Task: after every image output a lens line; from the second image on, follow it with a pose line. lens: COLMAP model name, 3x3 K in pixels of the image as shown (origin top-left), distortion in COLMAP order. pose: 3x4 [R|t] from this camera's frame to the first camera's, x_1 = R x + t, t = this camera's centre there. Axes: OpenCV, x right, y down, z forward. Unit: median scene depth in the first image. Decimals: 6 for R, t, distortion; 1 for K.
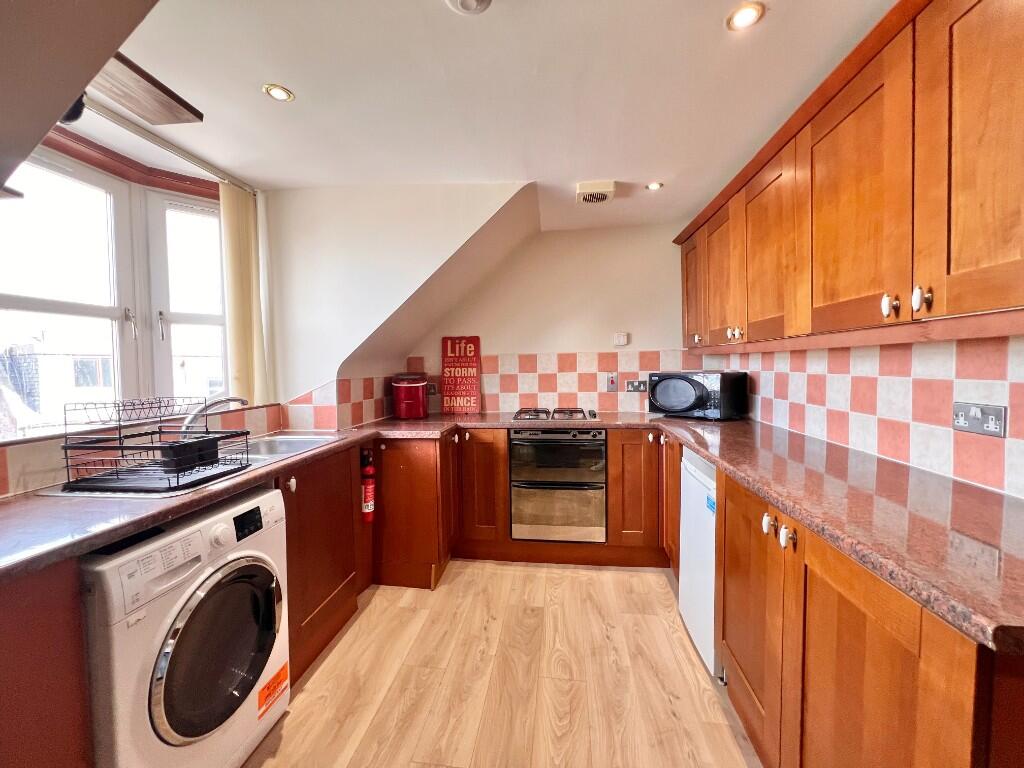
lens RADIAL K [[415.5, 0, 512.0], [0, 415.5, 384.0], [0, 0, 1]] dist [-0.000080, -0.000020]
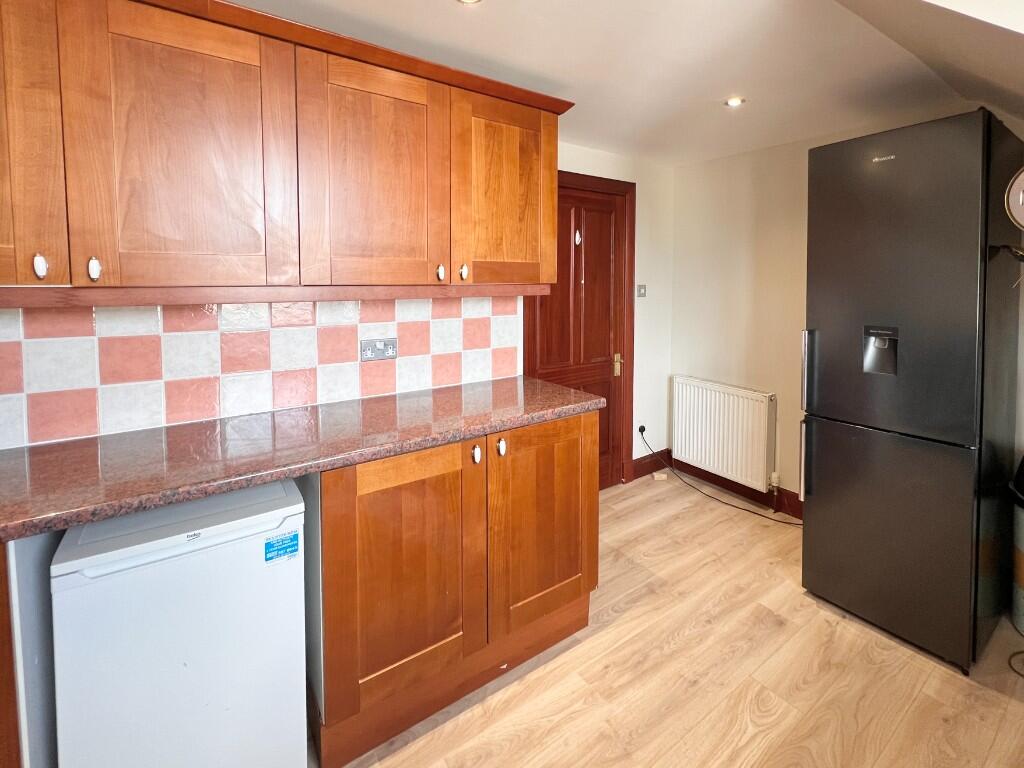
lens RADIAL K [[415.5, 0, 512.0], [0, 415.5, 384.0], [0, 0, 1]] dist [-0.000080, -0.000020]
pose [[-0.674258, -0.148323, 0.723447, -0.254400], [0.046643, 0.969114, 0.242162, -0.124481], [-0.737021, 0.197023, -0.646515, 1.530515]]
